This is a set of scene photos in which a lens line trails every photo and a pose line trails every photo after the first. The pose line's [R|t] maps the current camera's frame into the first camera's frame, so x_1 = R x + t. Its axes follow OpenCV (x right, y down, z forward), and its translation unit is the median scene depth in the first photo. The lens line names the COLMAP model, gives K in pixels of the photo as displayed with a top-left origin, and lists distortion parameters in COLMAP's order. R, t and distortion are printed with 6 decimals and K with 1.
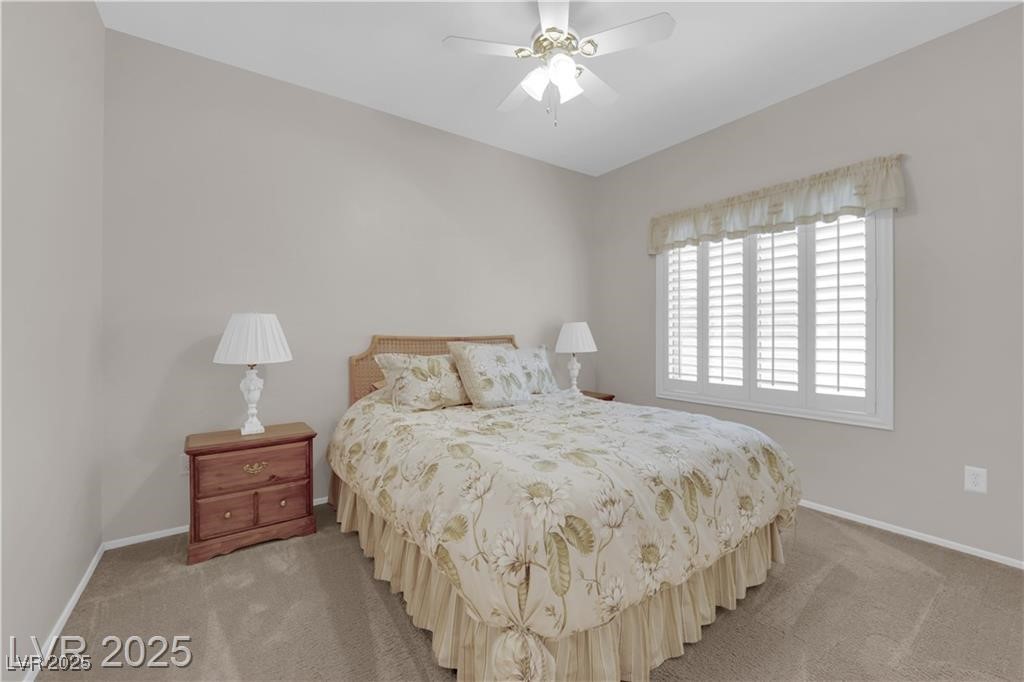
lens RADIAL K [[419.0, 0, 511.0], [0, 419.0, 334.0], [0, 0, 1]] dist [-0.002085, -0.003313]
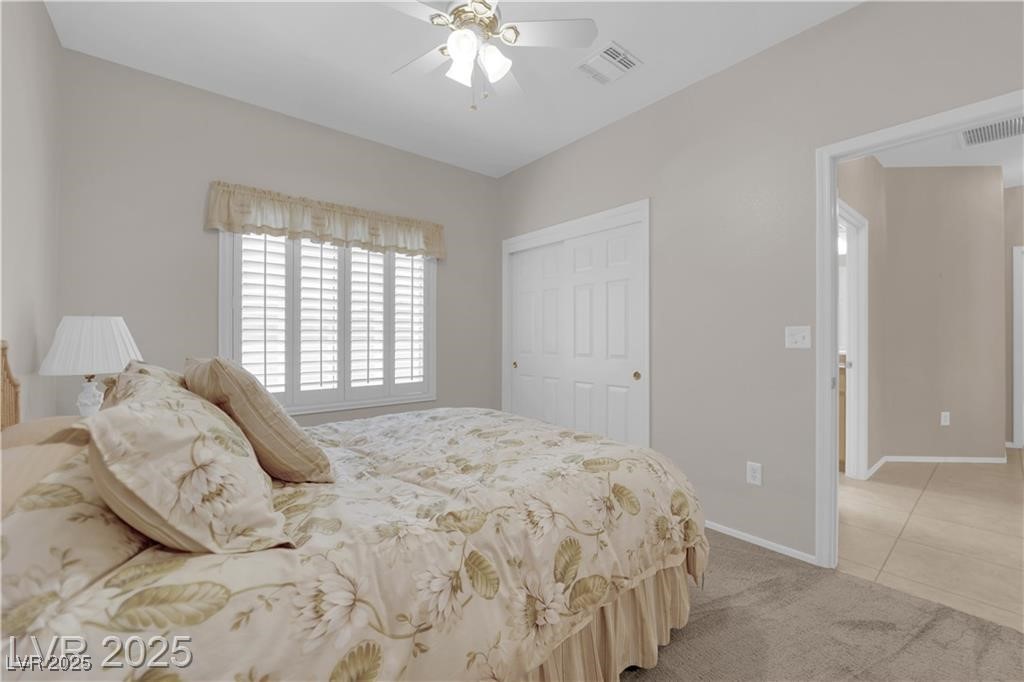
lens RADIAL K [[419.0, 0, 510.9], [0, 419.0, 341.8], [0, 0, 1]] dist [-0.002085, -0.003313]
pose [[-0.085636, -0.007539, 0.996298, -0.561001], [0.000399, 0.999971, 0.007601, 0.000879], [-0.996326, 0.001048, -0.085630, 0.701158]]
